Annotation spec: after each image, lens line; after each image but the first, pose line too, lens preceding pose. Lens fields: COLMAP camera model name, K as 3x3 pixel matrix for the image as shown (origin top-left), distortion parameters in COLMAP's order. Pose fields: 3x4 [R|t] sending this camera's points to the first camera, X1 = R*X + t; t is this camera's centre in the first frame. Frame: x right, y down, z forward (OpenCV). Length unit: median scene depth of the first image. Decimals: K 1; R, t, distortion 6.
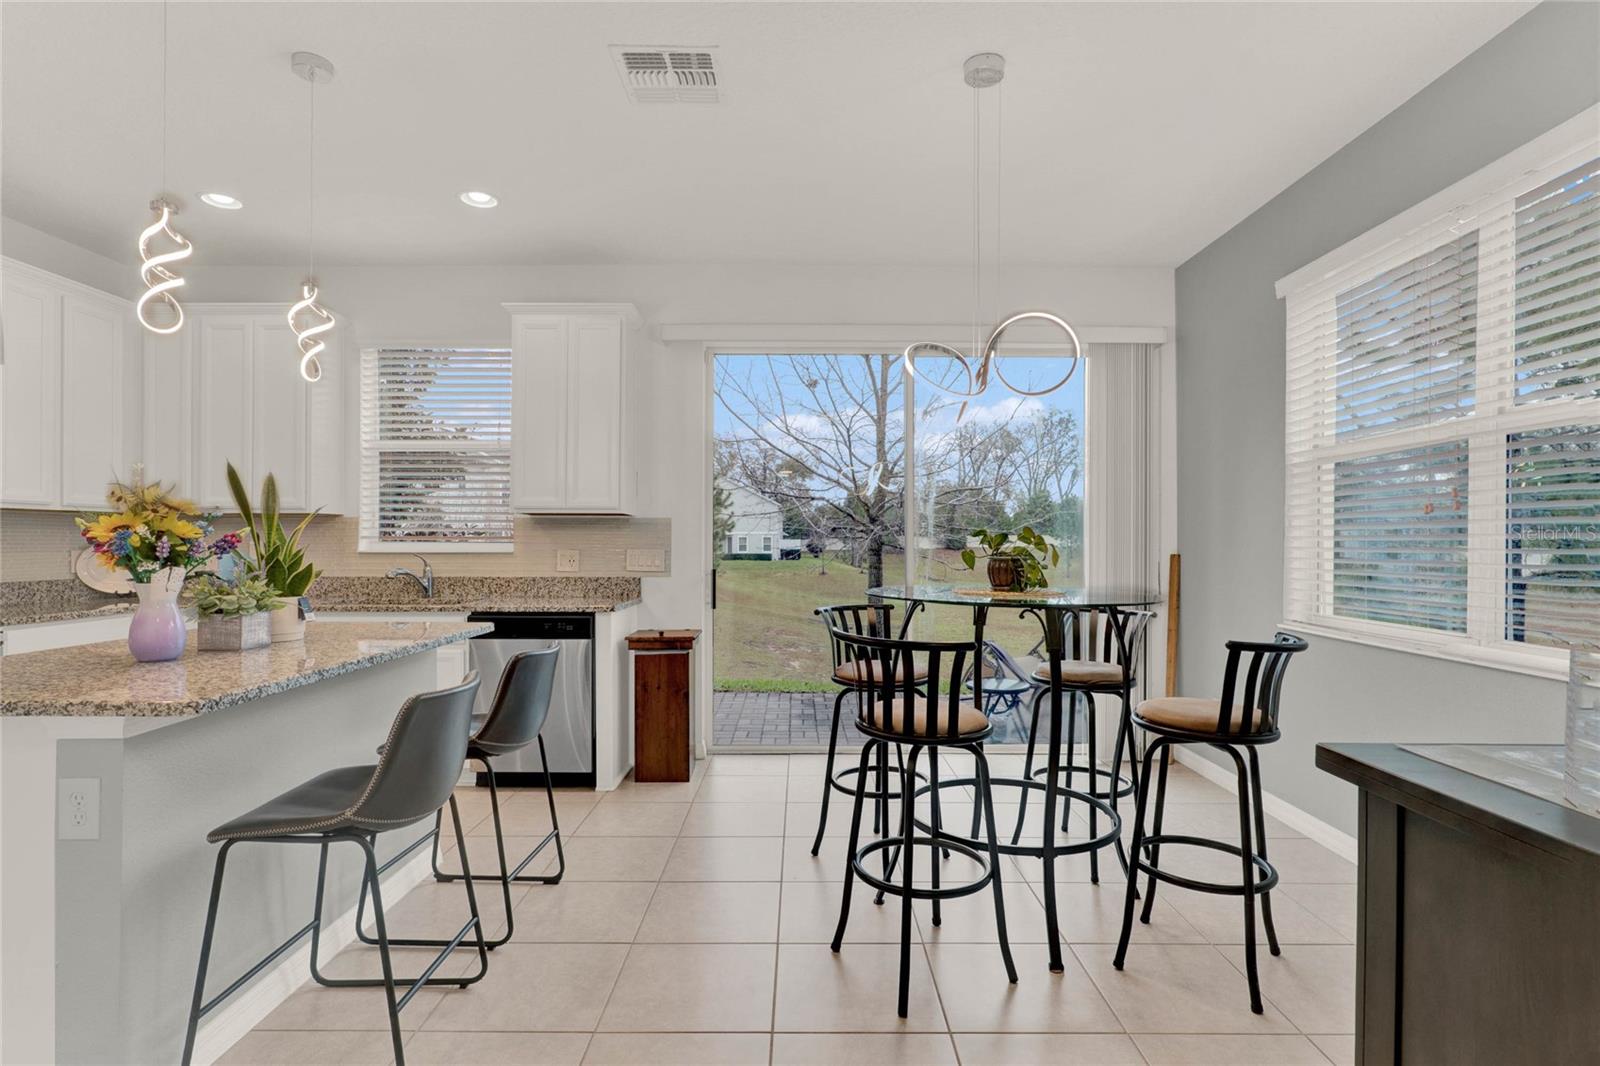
lens RADIAL K [[738.6, 0, 797.1], [0, 738.6, 539.7], [0, 0, 1]] dist [0.003662, 0.000159]
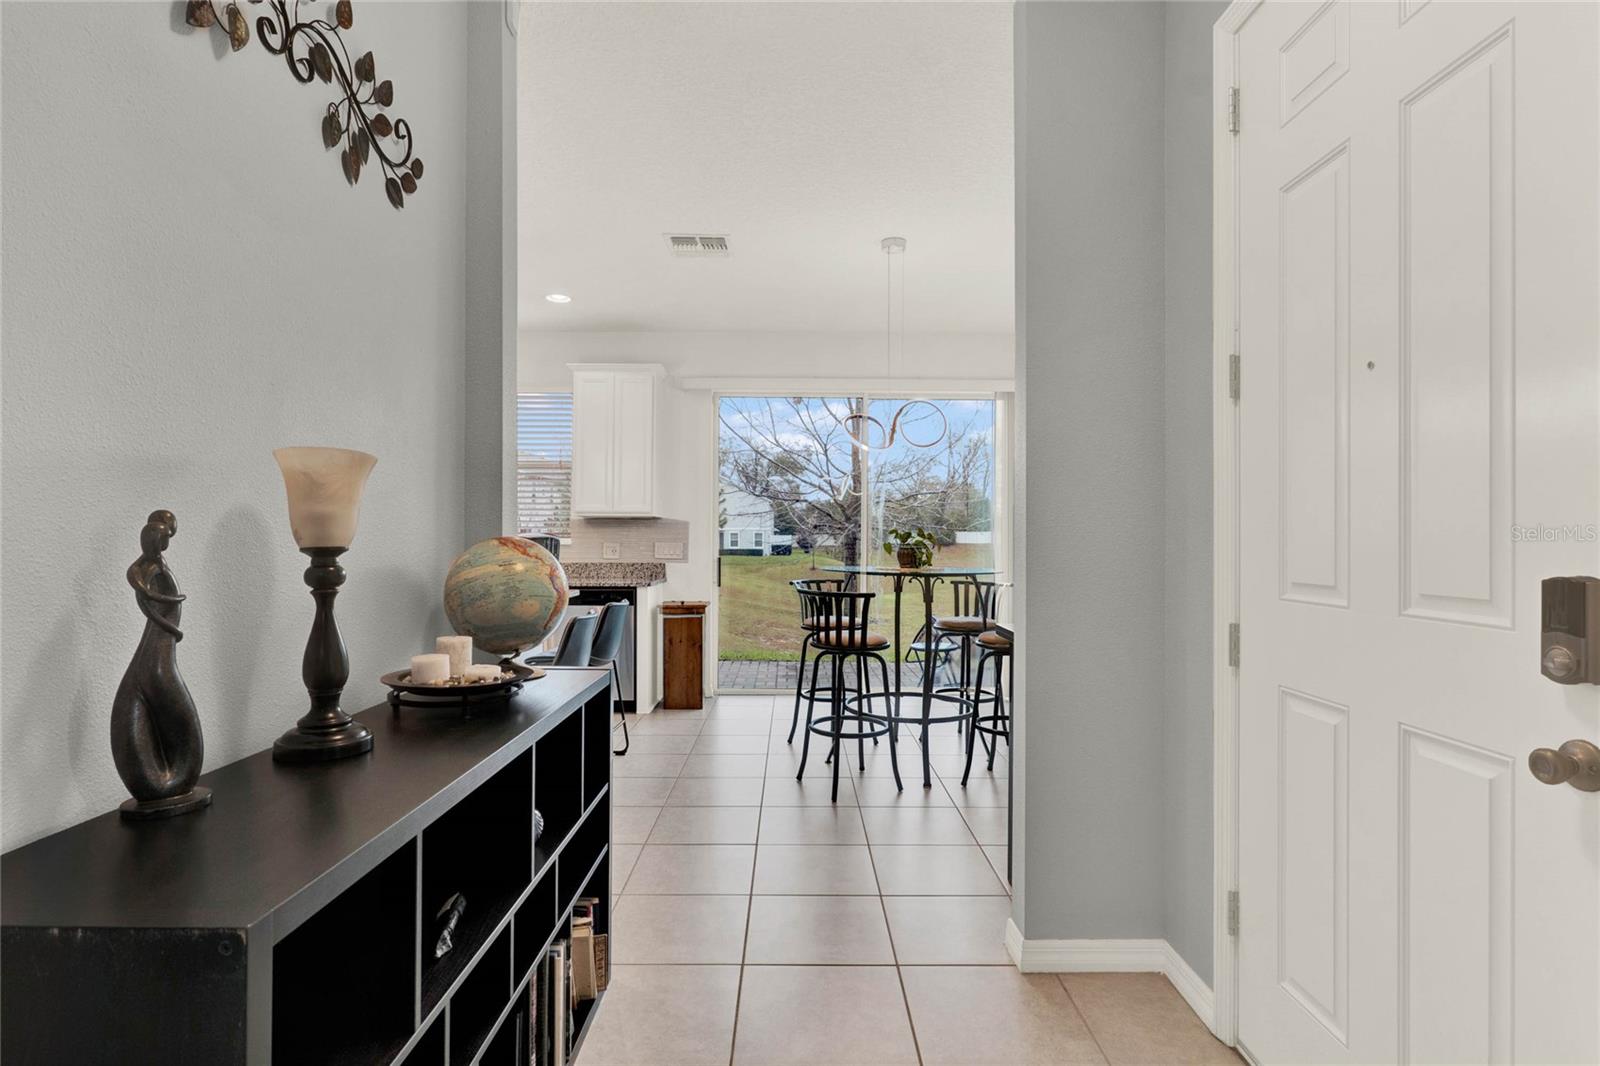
lens RADIAL K [[738.6, 0, 801.5], [0, 738.6, 534.9], [0, 0, 1]] dist [0.003662, 0.000159]
pose [[0.999848, 0.001244, 0.017386, 0.015701], [-0.001230, 0.999999, -0.000788, -0.000191], [-0.017387, 0.000767, 0.999849, -0.390455]]
